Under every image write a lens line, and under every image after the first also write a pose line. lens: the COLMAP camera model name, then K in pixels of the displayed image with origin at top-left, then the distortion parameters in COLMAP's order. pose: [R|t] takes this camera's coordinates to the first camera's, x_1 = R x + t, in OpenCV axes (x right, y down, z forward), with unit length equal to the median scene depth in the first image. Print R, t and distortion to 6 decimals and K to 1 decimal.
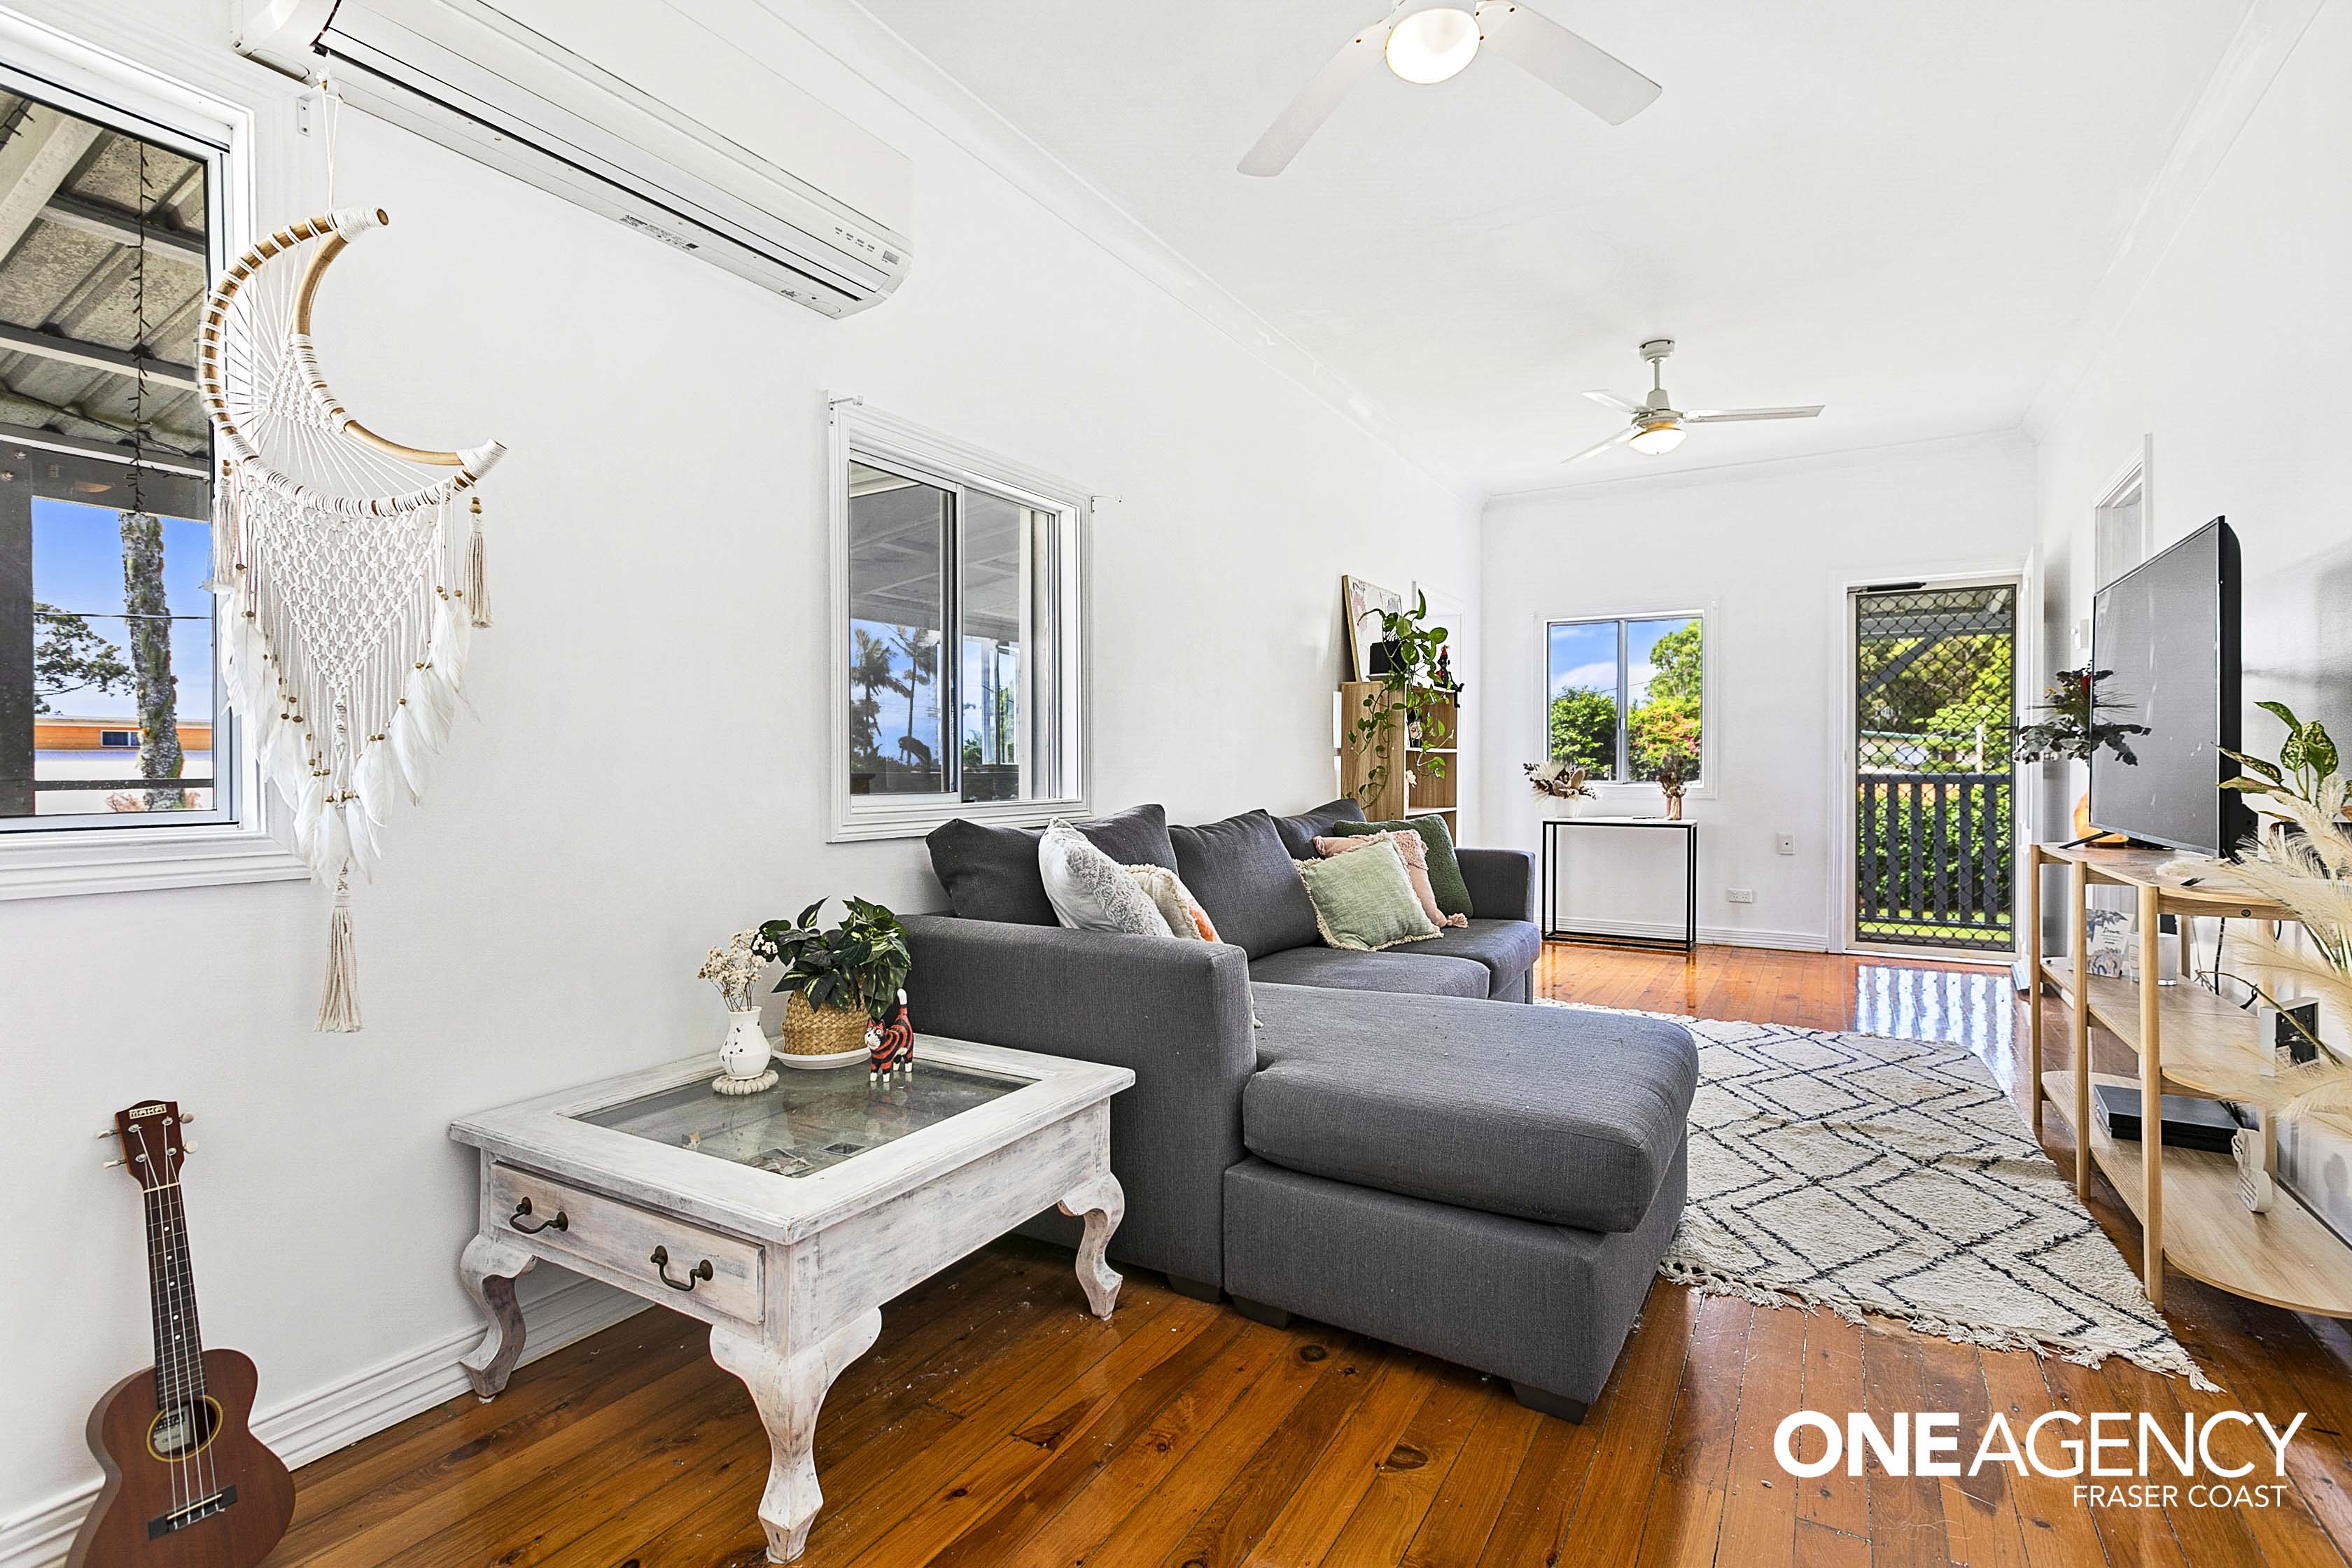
lens RADIAL K [[1058.2, 0, 1170.3], [0, 1058.2, 774.5], [0, 0, 1]] dist [-0.011377, 0.000459]
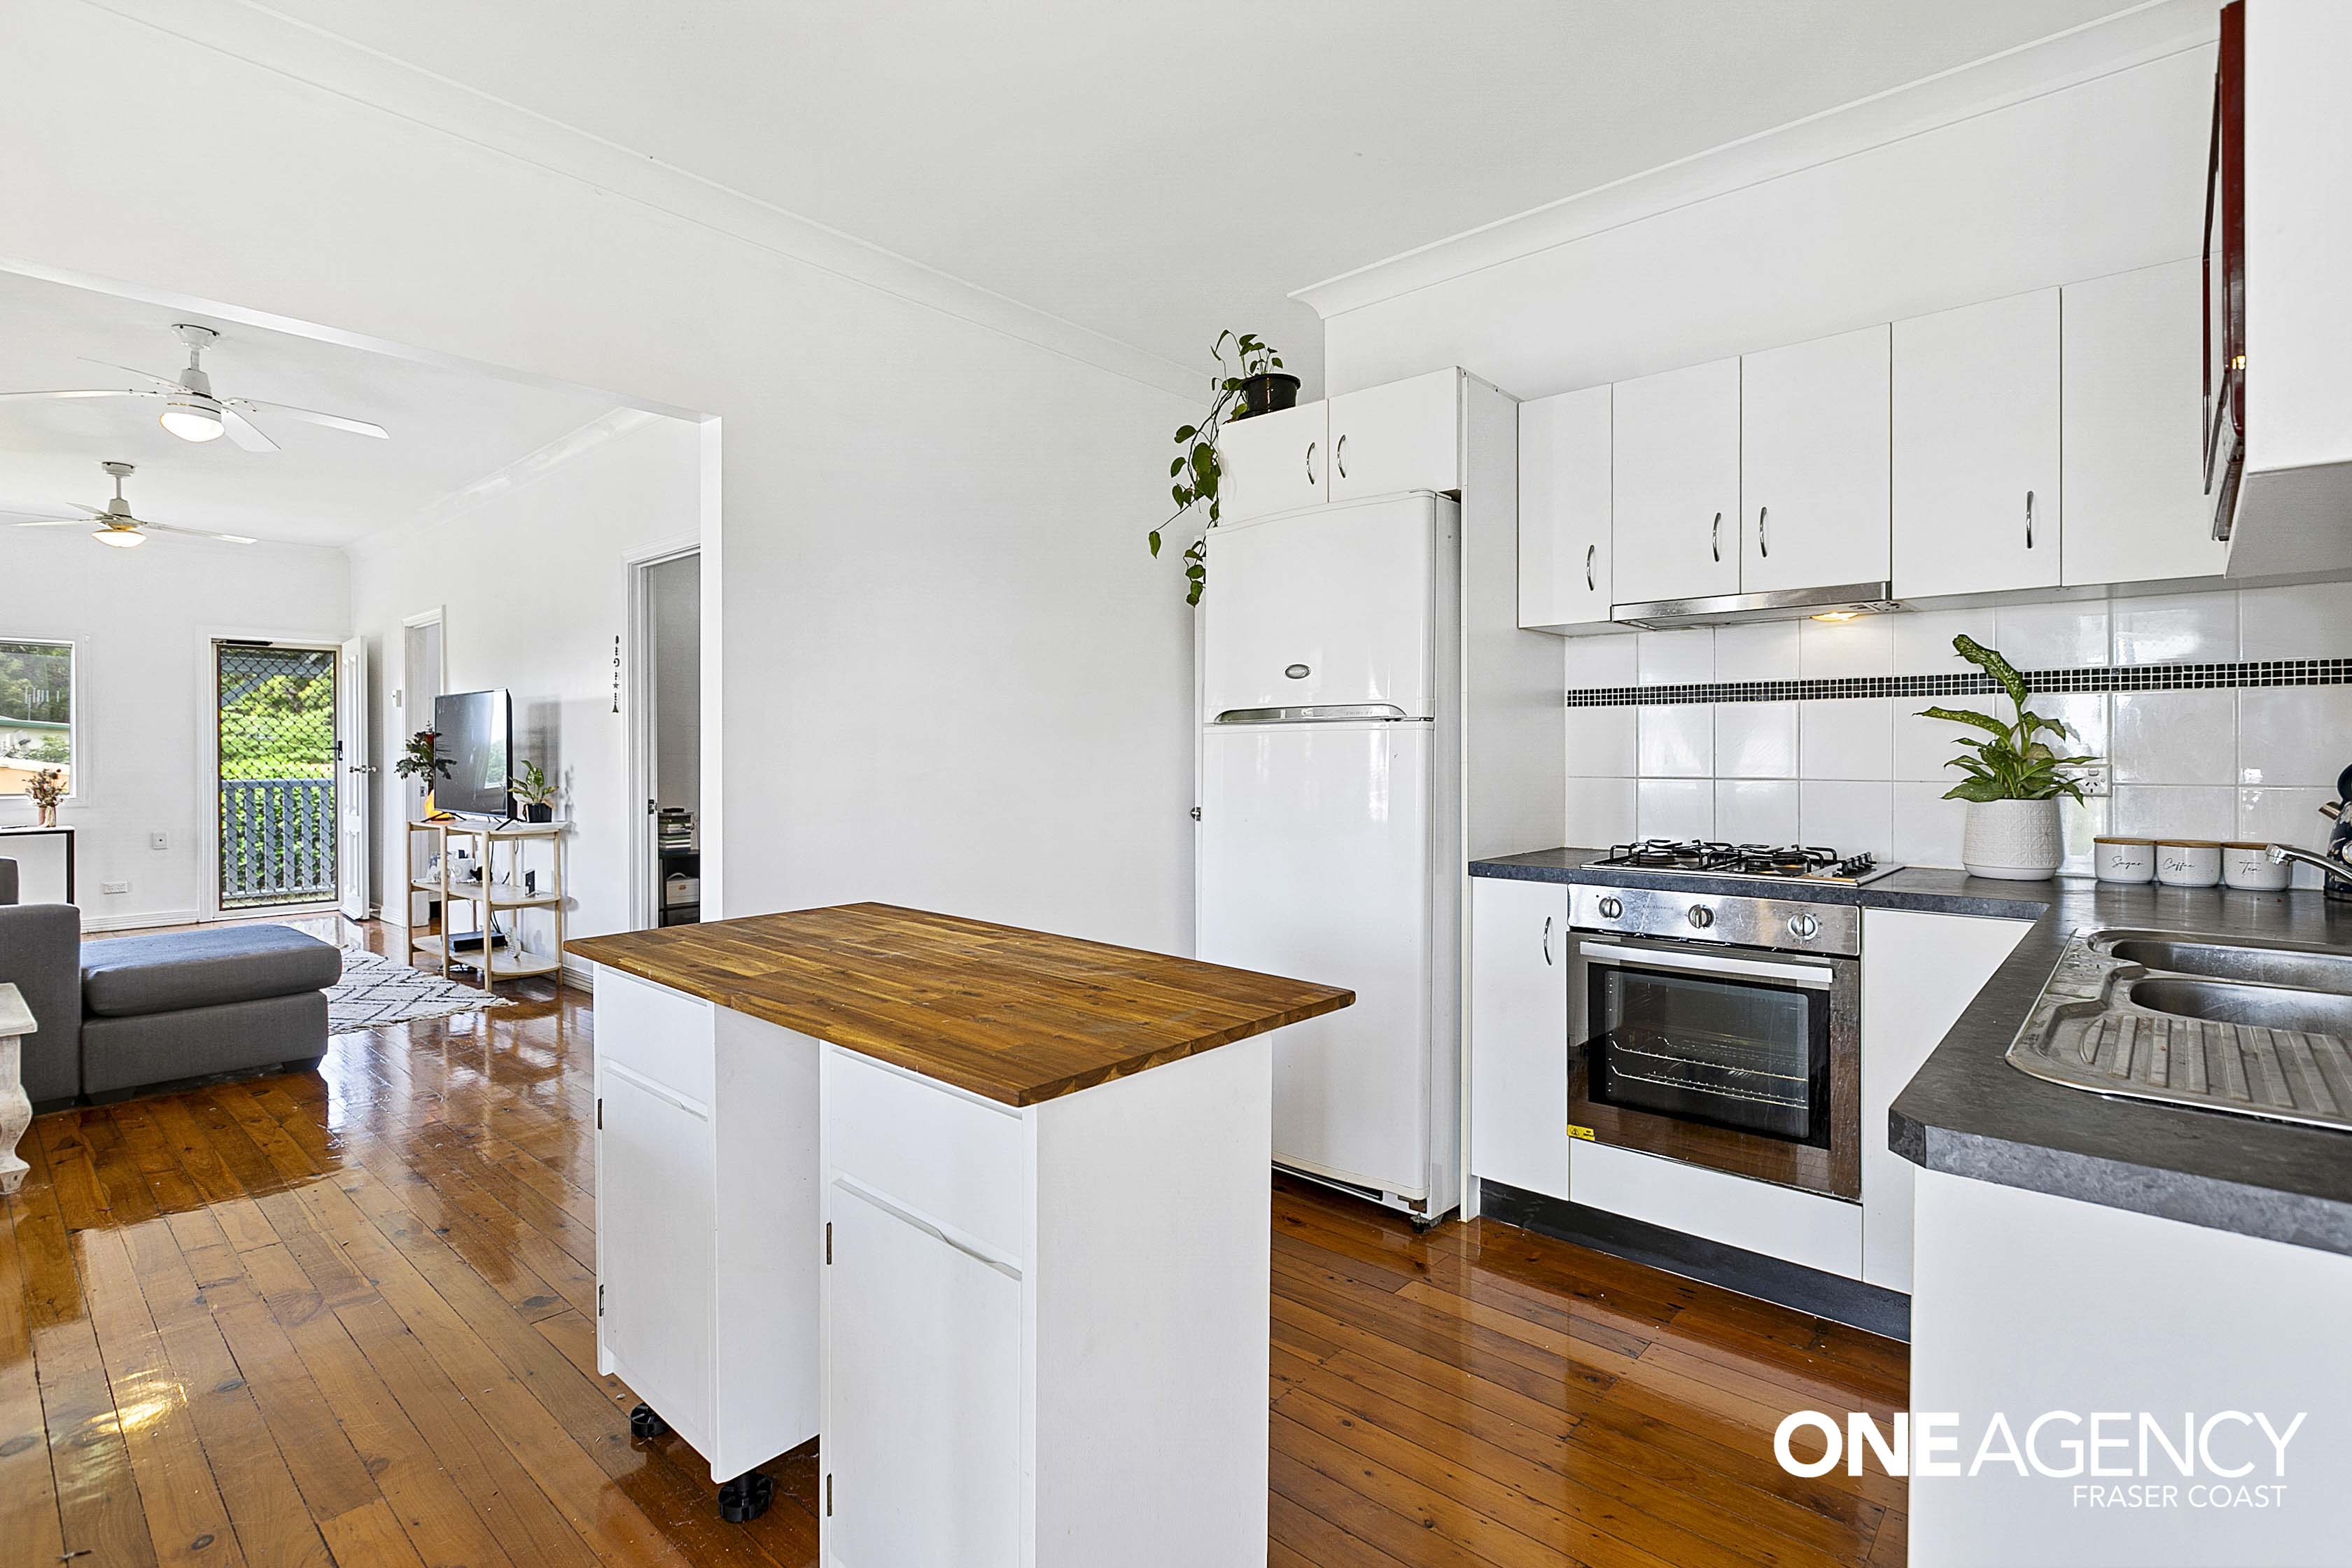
lens RADIAL K [[1109.0, 0, 1175.9], [0, 1109.0, 765.8], [0, 0, 1]] dist [0.001421, 0.000260]
pose [[0.157925, -0.011190, 0.987388, -0.715992], [0.010494, 0.999898, 0.009653, -0.029989], [-0.987395, 0.008837, 0.158026, -0.531977]]
